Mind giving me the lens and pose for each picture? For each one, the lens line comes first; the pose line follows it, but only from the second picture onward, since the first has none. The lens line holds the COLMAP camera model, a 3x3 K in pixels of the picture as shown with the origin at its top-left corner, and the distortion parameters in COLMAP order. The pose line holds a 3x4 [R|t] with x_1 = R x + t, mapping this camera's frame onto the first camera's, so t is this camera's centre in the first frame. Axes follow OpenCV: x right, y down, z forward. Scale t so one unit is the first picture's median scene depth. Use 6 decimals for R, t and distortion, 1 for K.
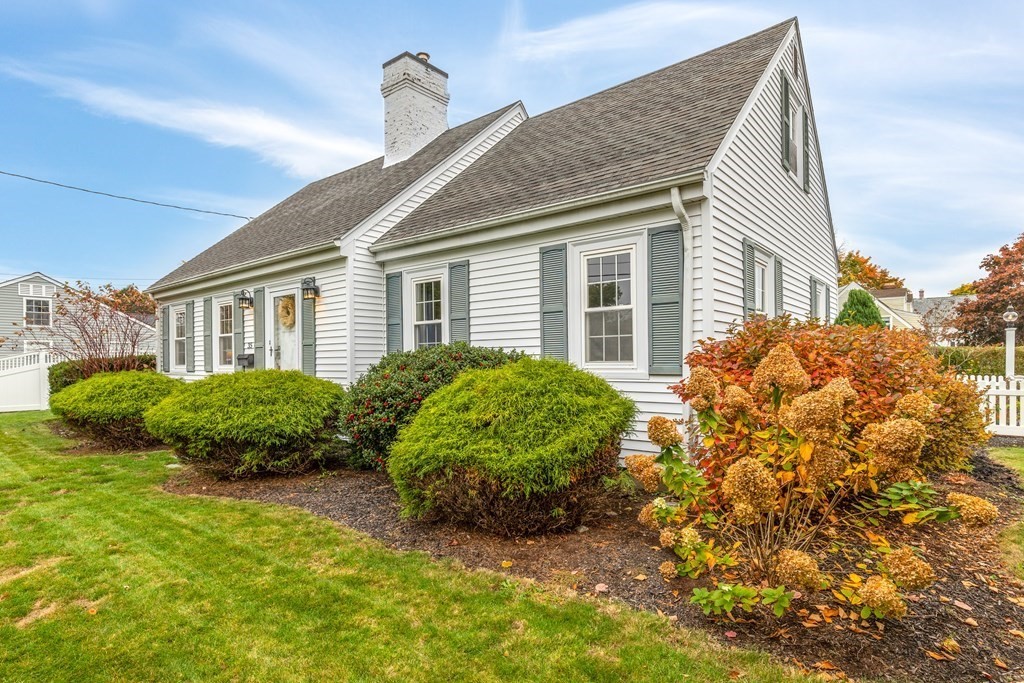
lens RADIAL K [[508.5, 0, 512.6], [0, 508.5, 335.9], [0, 0, 1]] dist [0.011226, 0.000068]
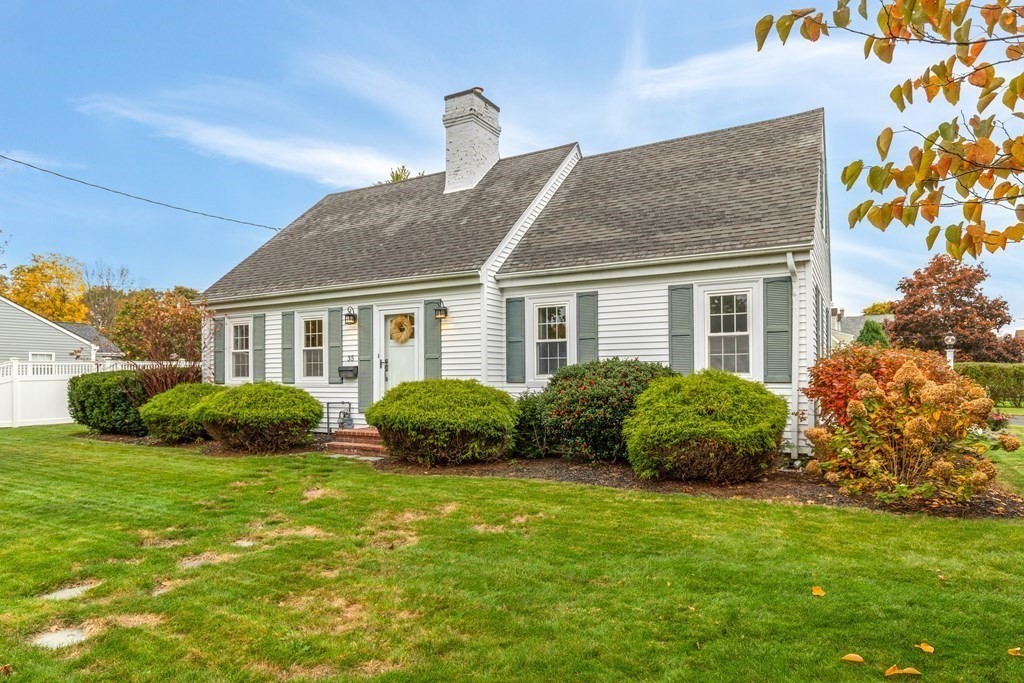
lens RADIAL K [[568.5, 0, 512.0], [0, 568.5, 341.5], [0, 0, 1]] dist [0.000324, -0.000187]
pose [[0.988460, 0.013681, 0.150864, -0.450837], [-0.011487, 0.999815, -0.015404, -0.002813], [-0.151047, 0.013493, 0.988434, -0.302850]]
